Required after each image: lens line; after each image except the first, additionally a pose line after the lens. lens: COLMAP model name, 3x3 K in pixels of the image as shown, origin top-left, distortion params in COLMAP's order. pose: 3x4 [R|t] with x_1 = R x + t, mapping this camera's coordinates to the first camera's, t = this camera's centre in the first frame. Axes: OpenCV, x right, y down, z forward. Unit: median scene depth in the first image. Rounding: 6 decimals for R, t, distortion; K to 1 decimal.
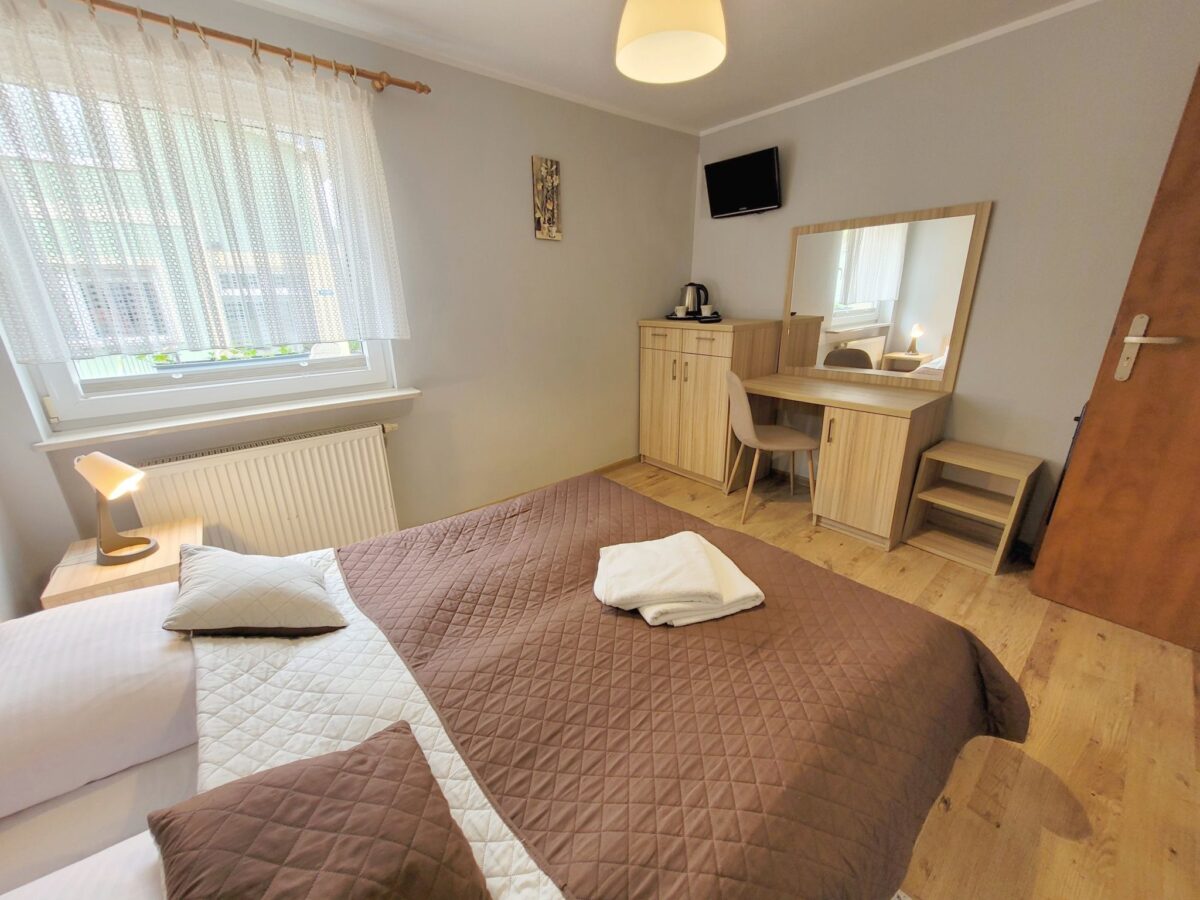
lens RADIAL K [[473.0, 0, 600.0], [0, 473.0, 450.0], [0, 0, 1]] dist [0.006018, -0.000044]
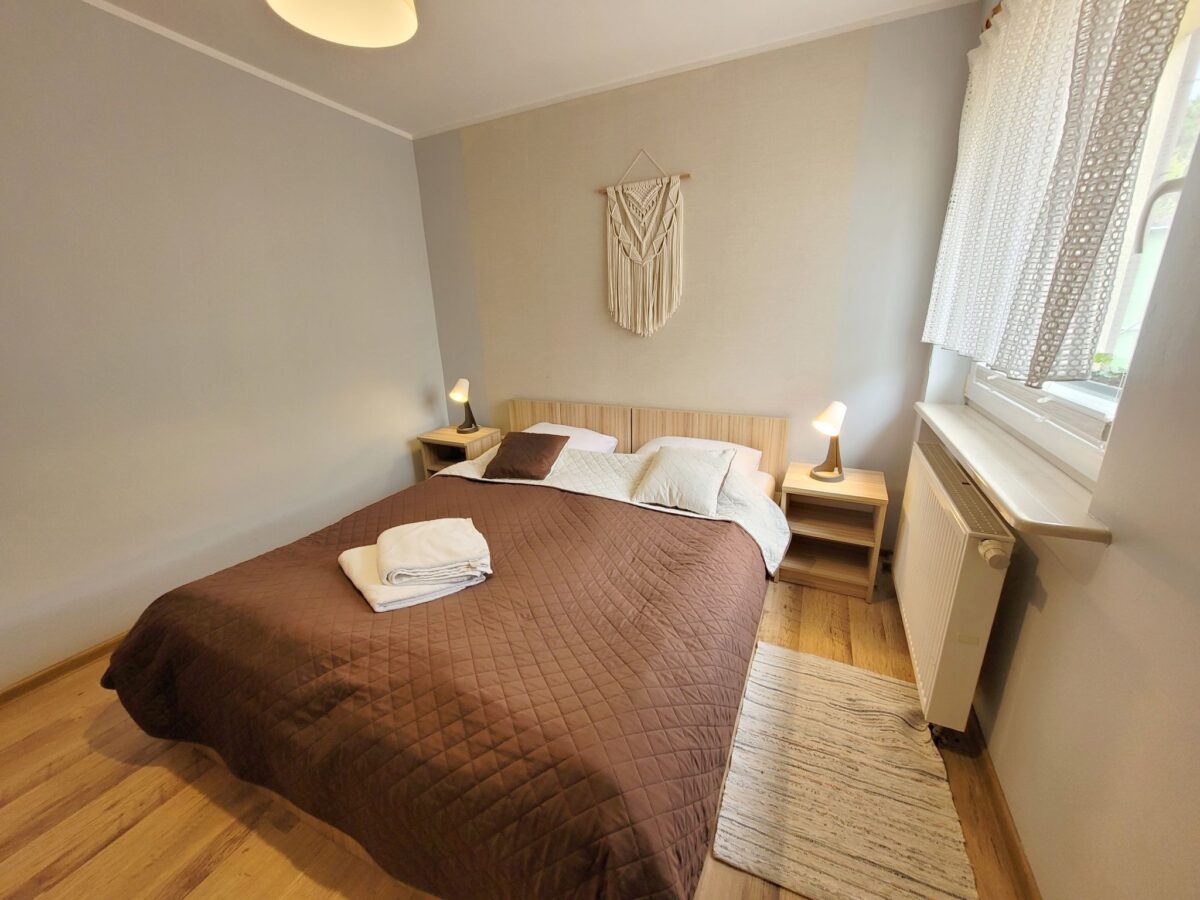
lens RADIAL K [[473.0, 0, 600.0], [0, 473.0, 450.0], [0, 0, 1]] dist [0.006018, -0.000044]
pose [[-0.914268, 0.152124, -0.375462, 0.071273], [-0.089862, 0.827571, 0.554122, -0.322605], [0.395017, 0.540356, -0.742952, 1.005786]]
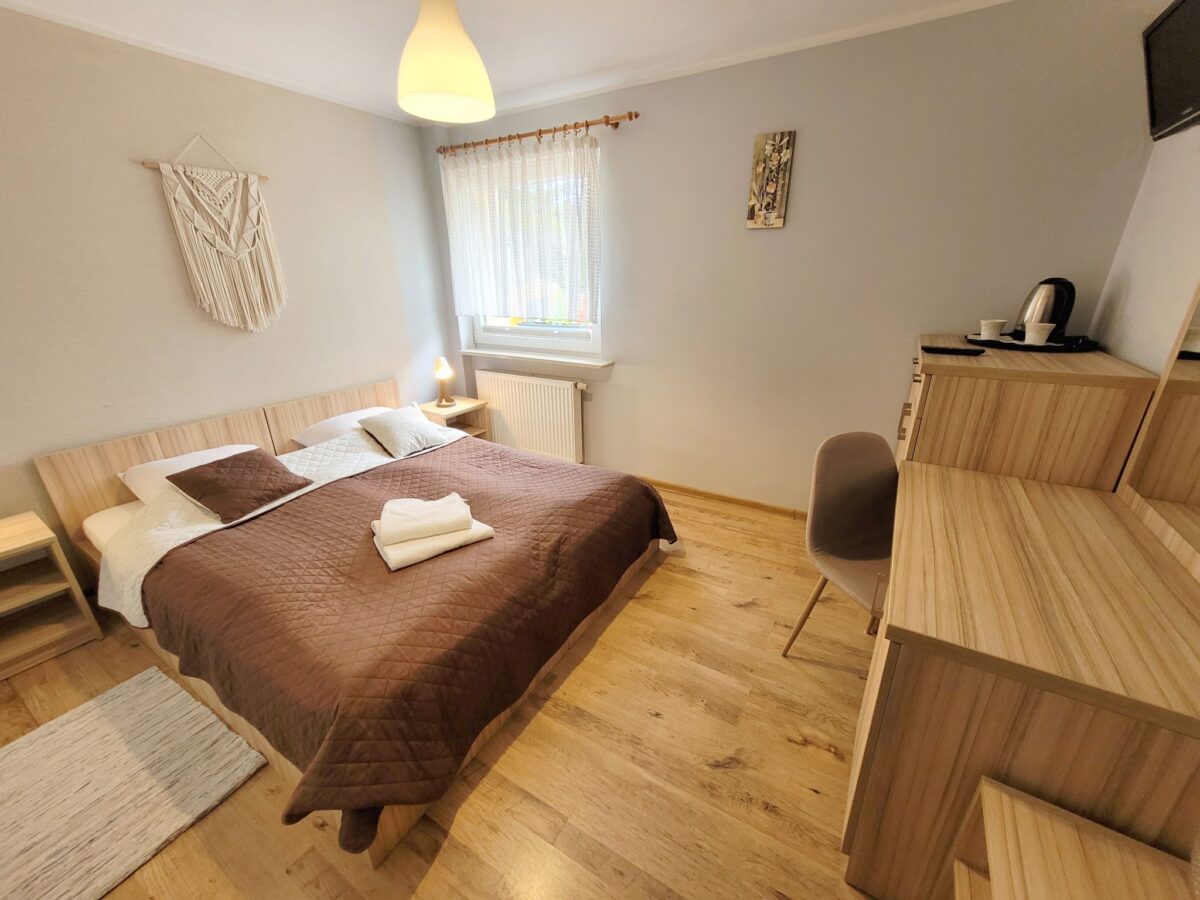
lens RADIAL K [[473.0, 0, 600.0], [0, 473.0, 450.0], [0, 0, 1]] dist [0.006018, -0.000044]
pose [[0.315821, 0.345658, -0.883616, 0.735004], [-0.293325, 0.921230, 0.255532, -0.210901], [0.902340, 0.178484, 0.392334, 0.475543]]
